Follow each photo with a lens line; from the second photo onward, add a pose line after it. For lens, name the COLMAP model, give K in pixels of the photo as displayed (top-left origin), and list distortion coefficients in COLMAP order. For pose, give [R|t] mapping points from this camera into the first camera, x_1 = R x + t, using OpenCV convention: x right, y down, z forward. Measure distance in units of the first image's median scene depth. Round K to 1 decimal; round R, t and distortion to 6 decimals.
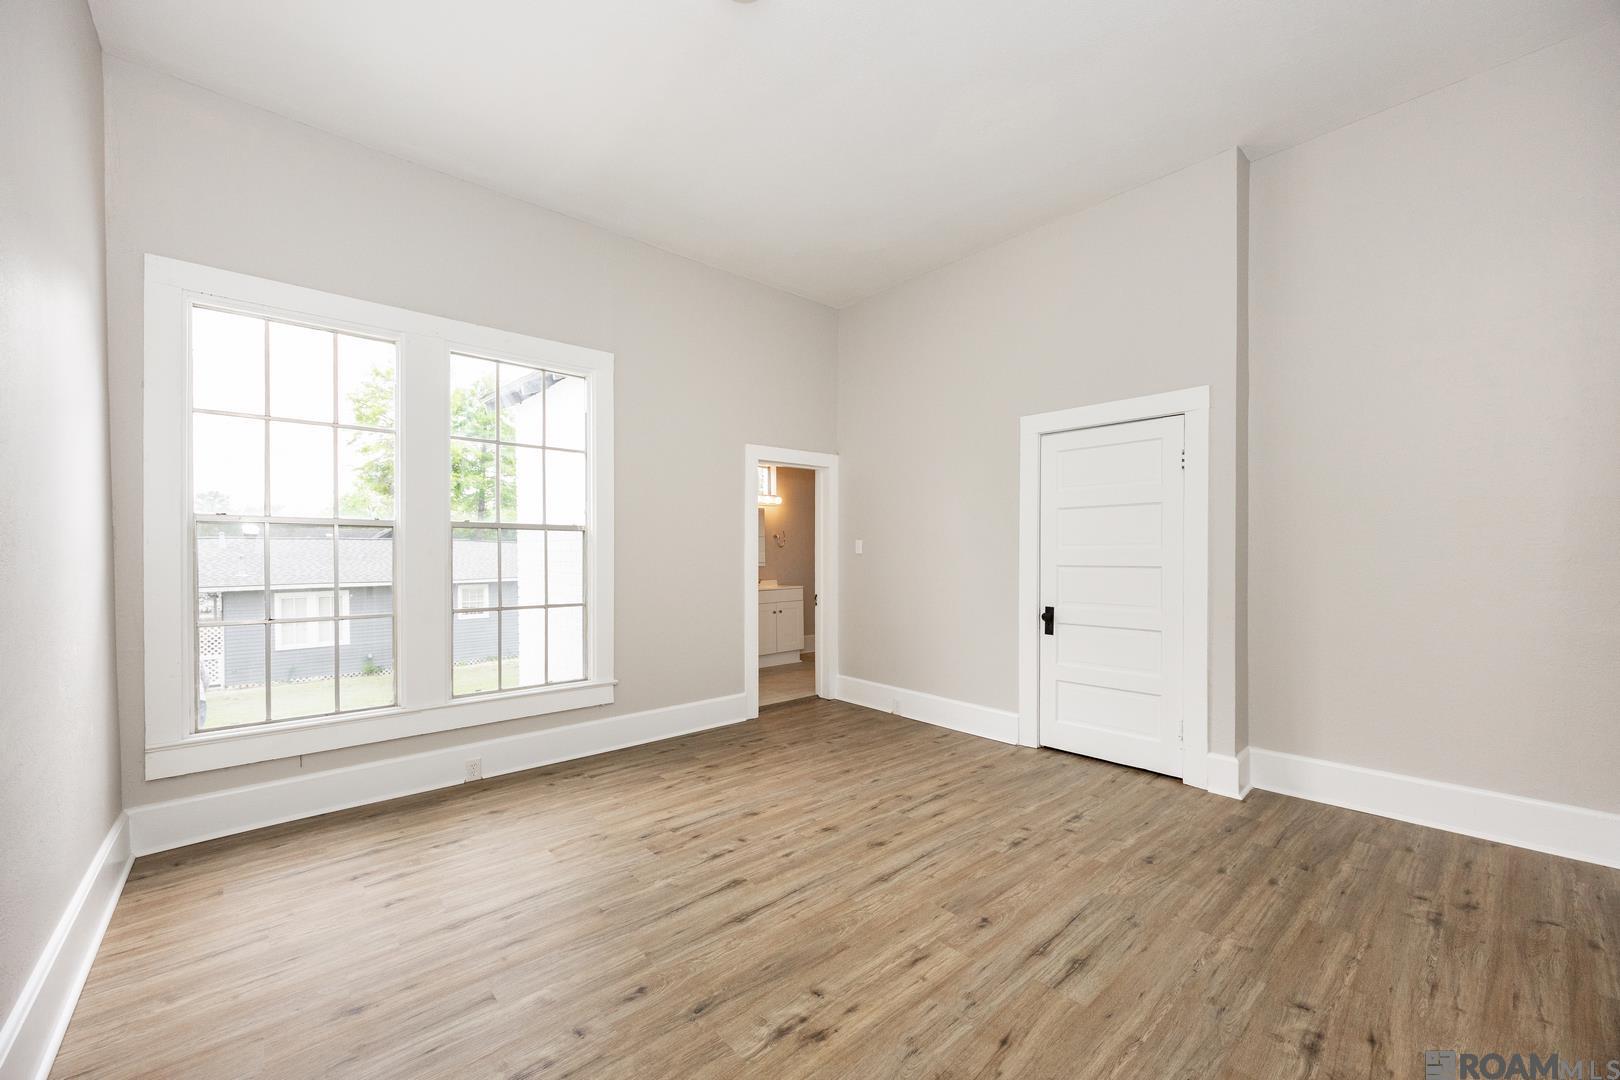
lens RADIAL K [[633.2, 0, 810.0], [0, 633.2, 540.0], [0, 0, 1]] dist [-0.000687, -0.000036]
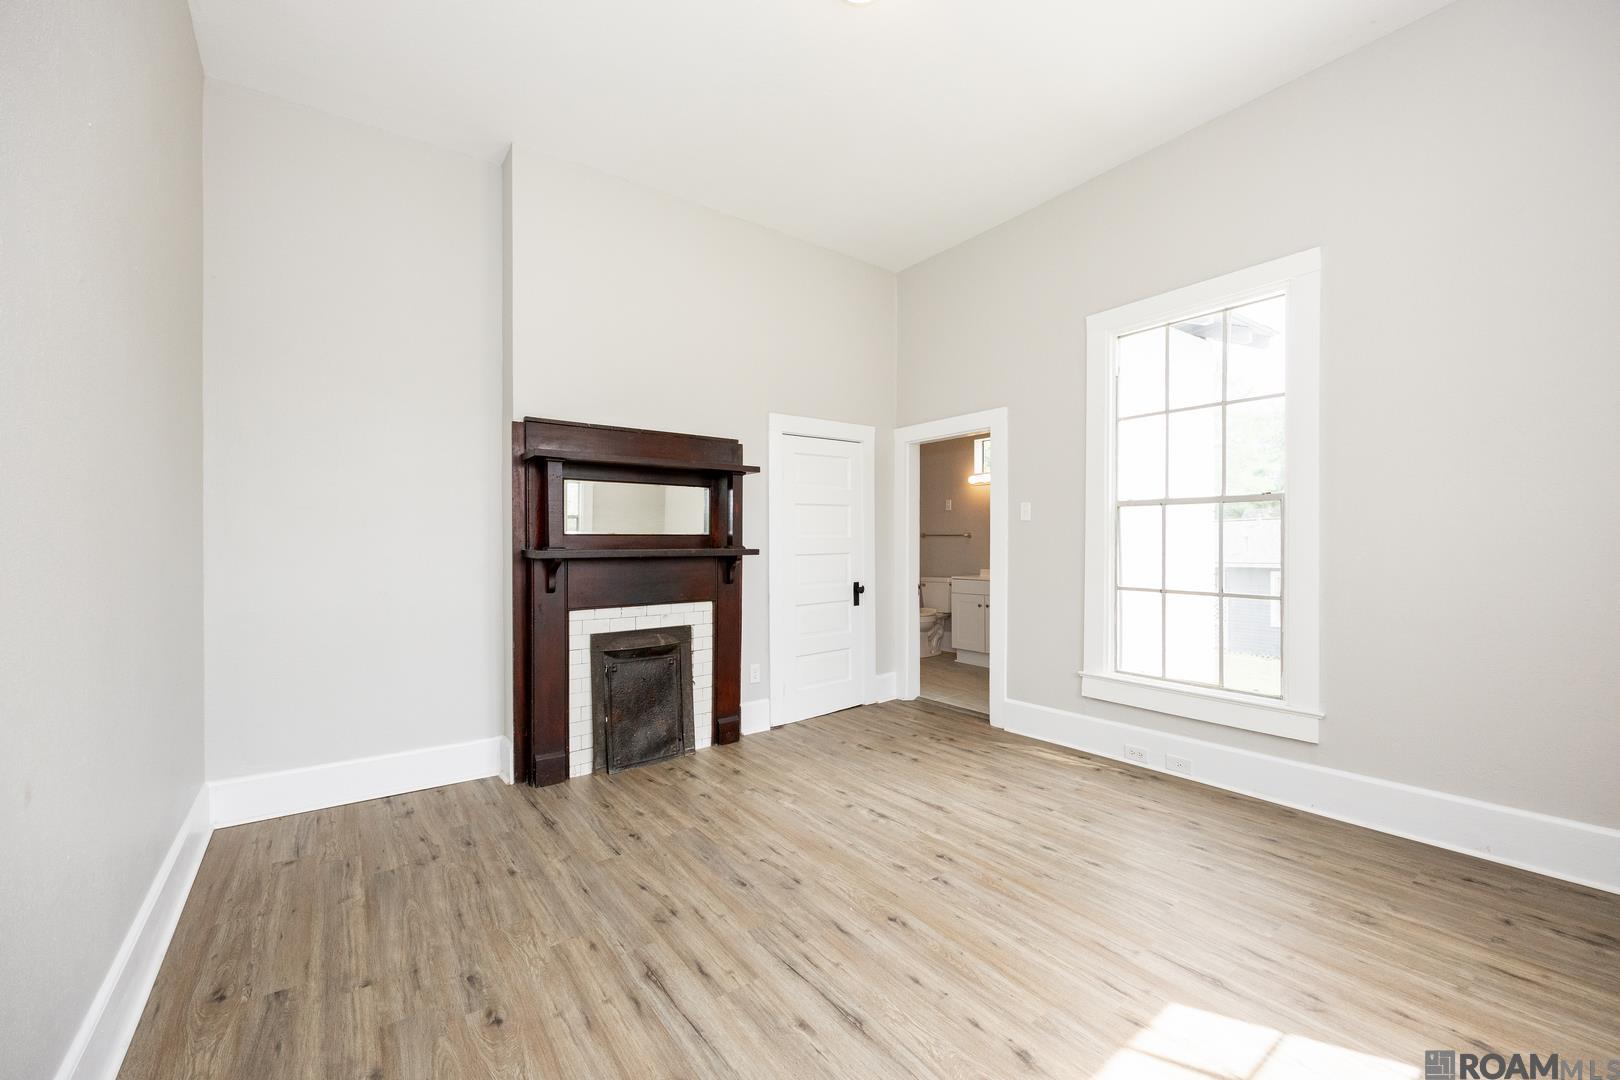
lens RADIAL K [[642.2, 0, 810.0], [0, 642.2, 540.0], [0, 0, 1]] dist [-0.000732, -0.000038]
pose [[-0.082150, -0.002203, -0.996618, 0.466731], [0.018811, 0.999816, -0.003761, 0.024035], [0.996442, -0.019057, -0.082093, 0.519815]]
